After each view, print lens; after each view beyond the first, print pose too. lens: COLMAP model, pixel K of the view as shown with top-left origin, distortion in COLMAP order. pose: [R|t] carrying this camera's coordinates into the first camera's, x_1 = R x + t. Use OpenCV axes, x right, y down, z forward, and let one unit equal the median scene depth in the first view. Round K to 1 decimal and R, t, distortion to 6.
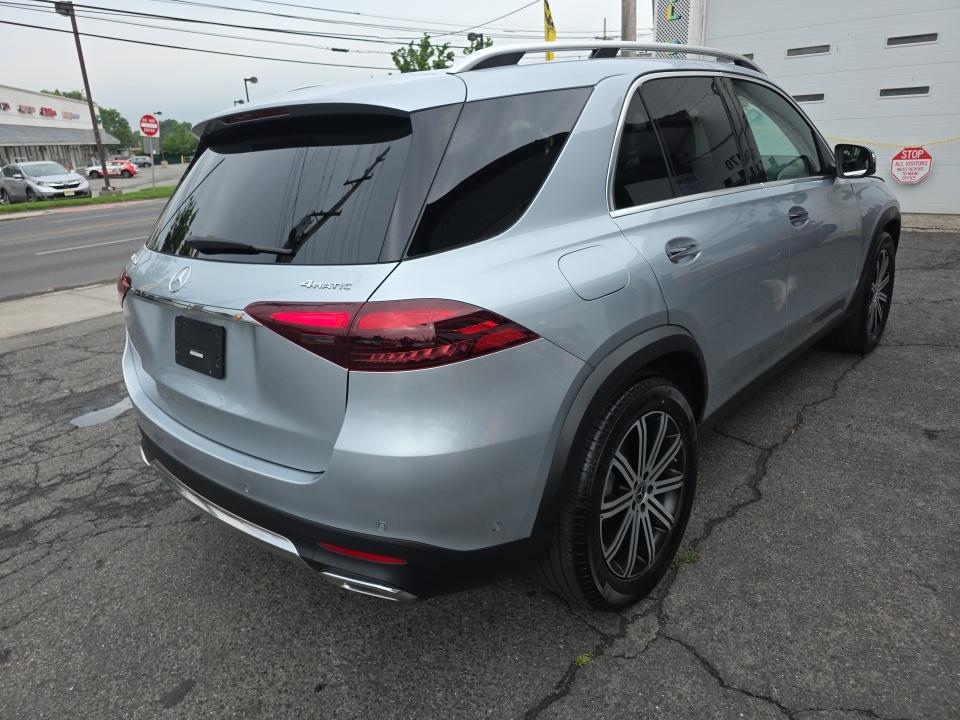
lens RADIAL K [[648.6, 0, 483.4], [0, 648.6, 356.0], [0, 0, 1]] dist [0.045765, -0.046727]
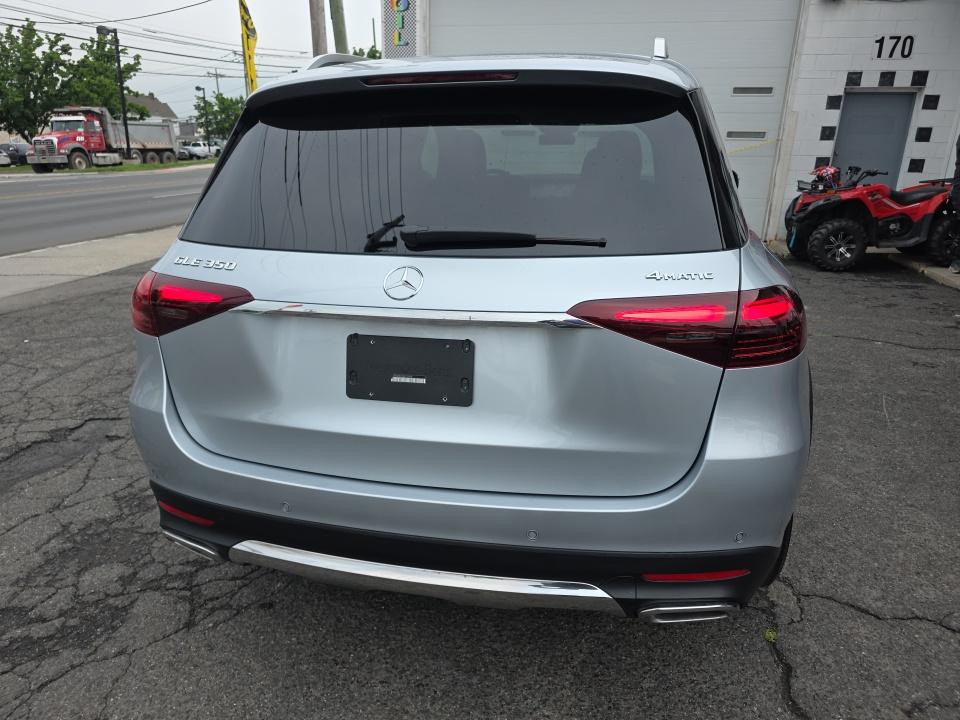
lens RADIAL K [[648.6, 0, 477.2], [0, 648.6, 359.6], [0, 0, 1]] dist [0.045765, -0.046727]
pose [[0.872178, -0.084108, 0.481904, -0.452323], [0.097209, 0.995262, -0.002228, -0.010612], [-0.479433, 0.048788, 0.876221, 0.179631]]
